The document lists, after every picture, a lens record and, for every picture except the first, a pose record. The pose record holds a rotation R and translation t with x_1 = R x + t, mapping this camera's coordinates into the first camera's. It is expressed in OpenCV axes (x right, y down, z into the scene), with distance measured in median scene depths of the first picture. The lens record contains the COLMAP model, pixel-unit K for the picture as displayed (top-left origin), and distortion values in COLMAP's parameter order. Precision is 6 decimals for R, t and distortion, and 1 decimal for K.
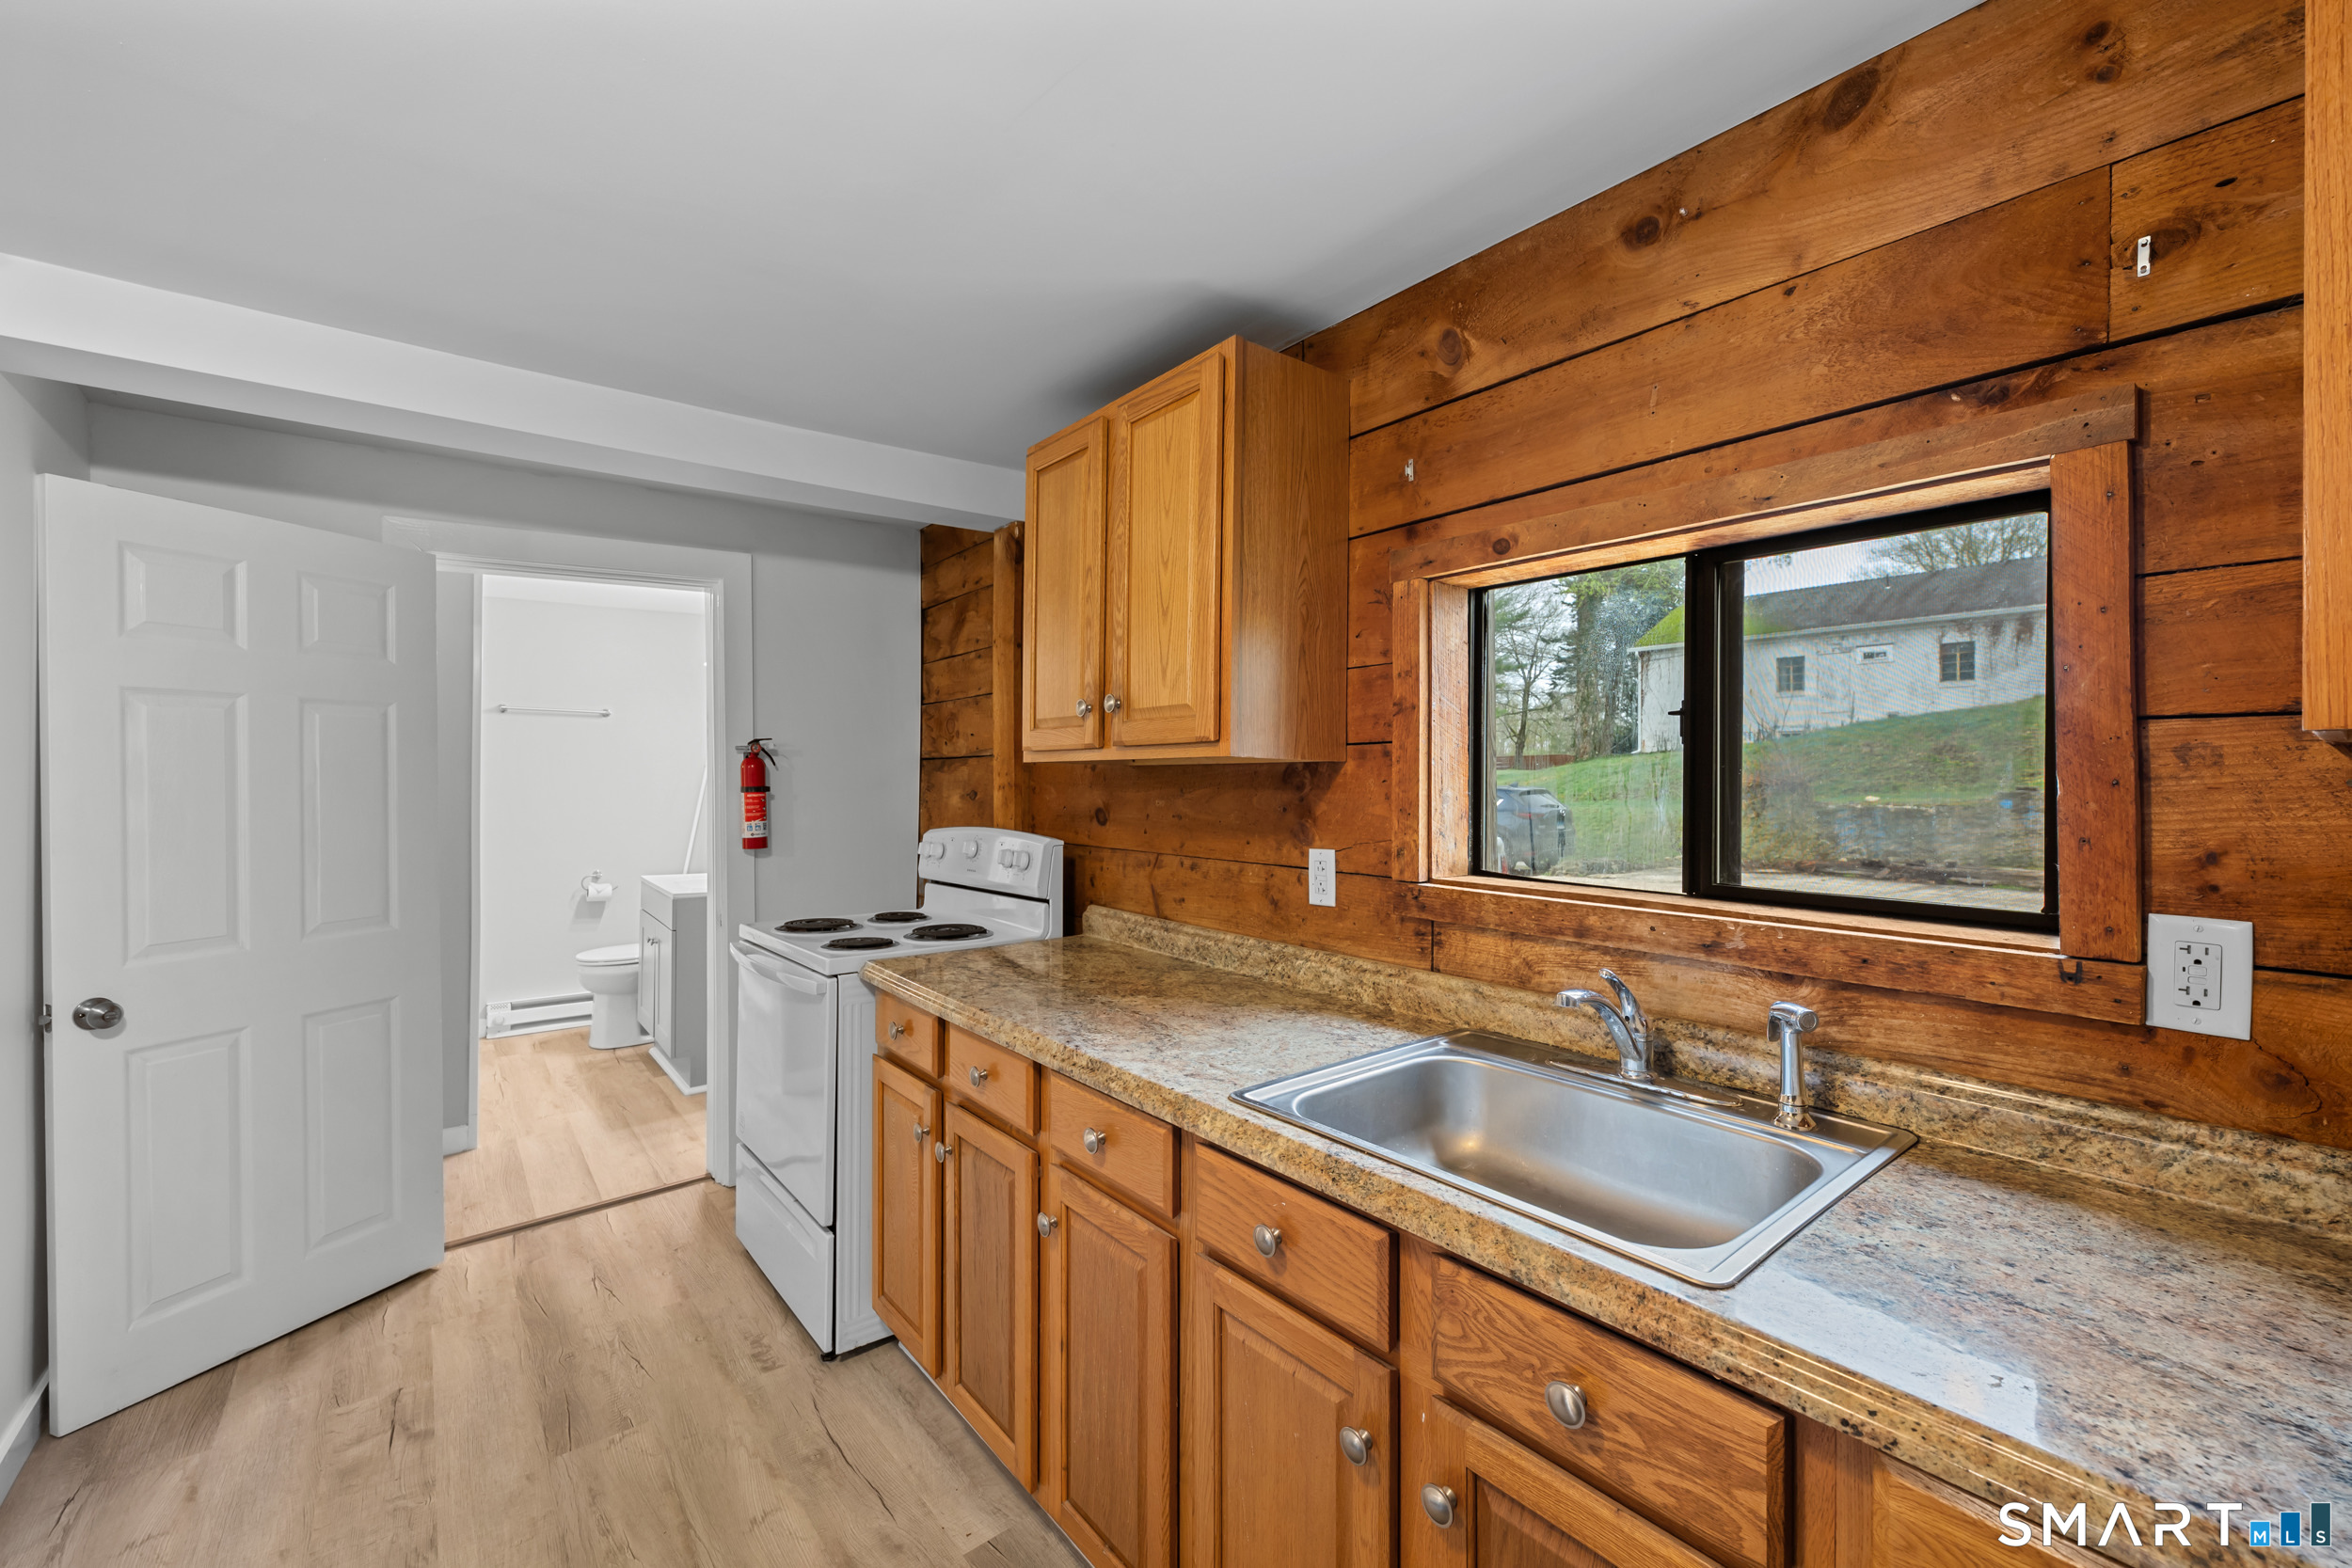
lens RADIAL K [[966.4, 0, 1174.2], [0, 966.4, 779.1], [0, 0, 1]] dist [-0.001228, -0.000434]
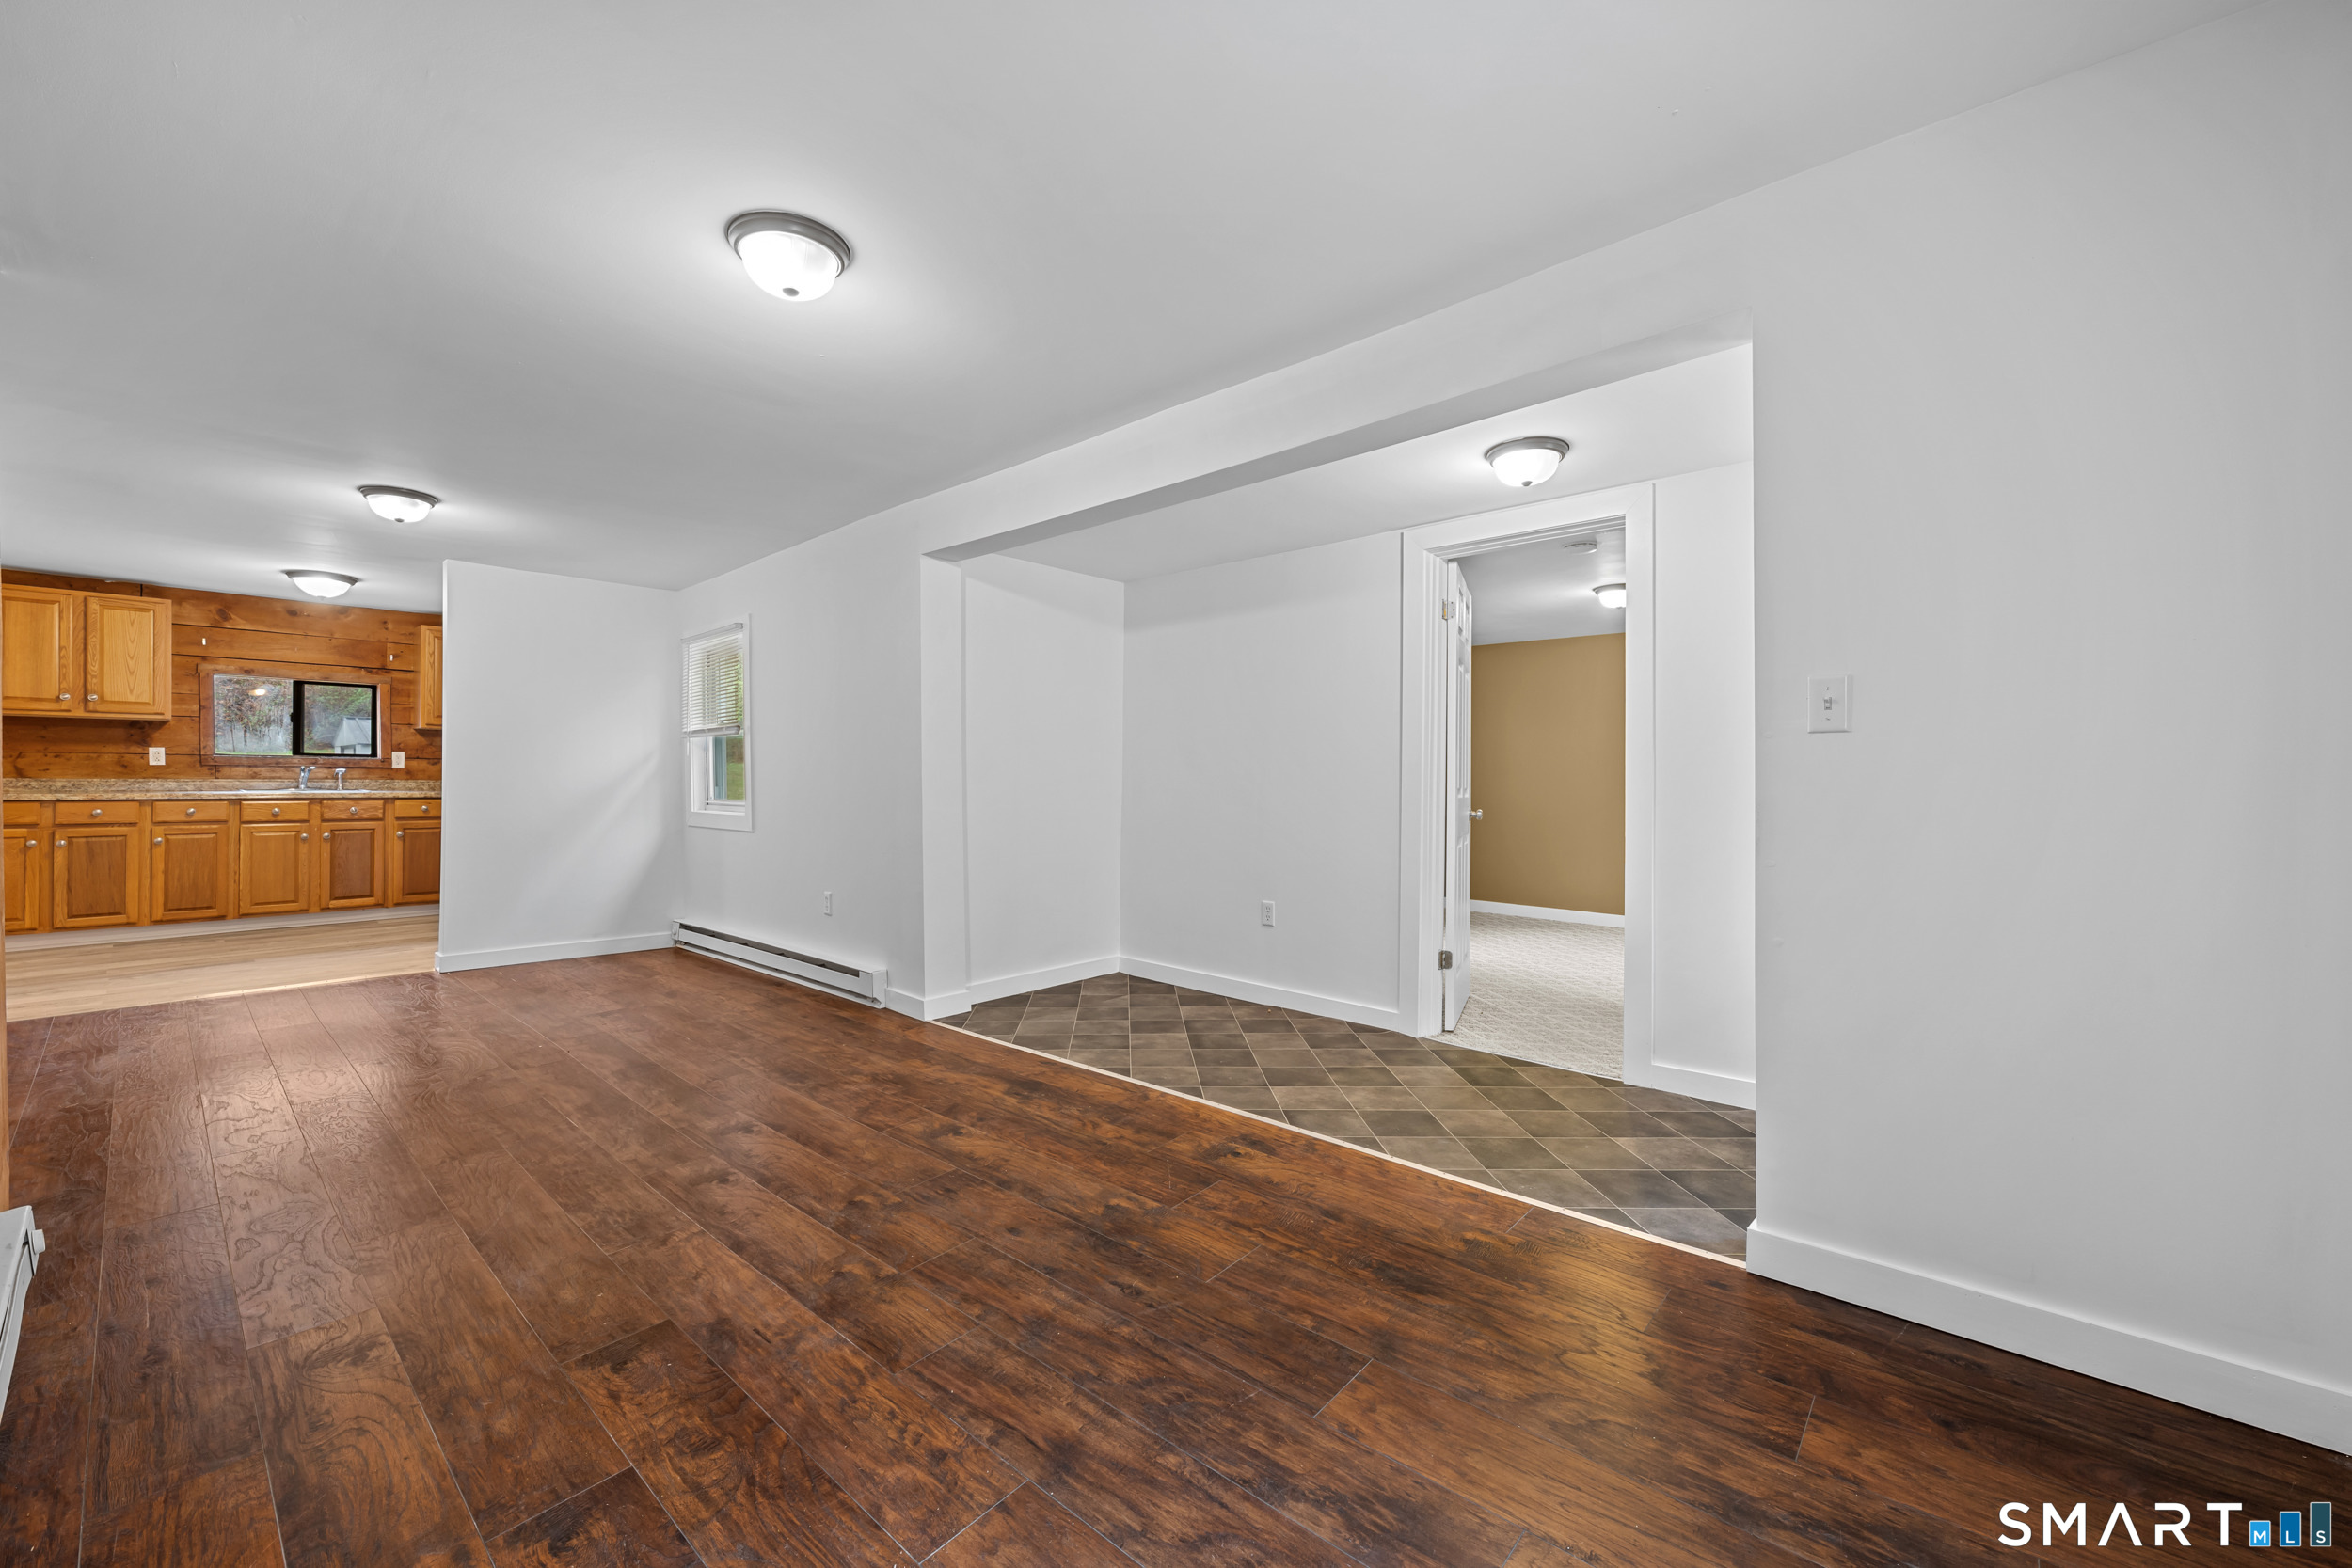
lens RADIAL K [[931.8, 0, 1169.0], [0, 931.8, 783.6], [0, 0, 1]] dist [-0.000234, 0.000824]
pose [[-0.169134, -0.010117, 0.985541, -3.459806], [-0.006465, 0.999937, 0.009155, 0.141296], [-0.985572, -0.004823, -0.169189, -1.787725]]
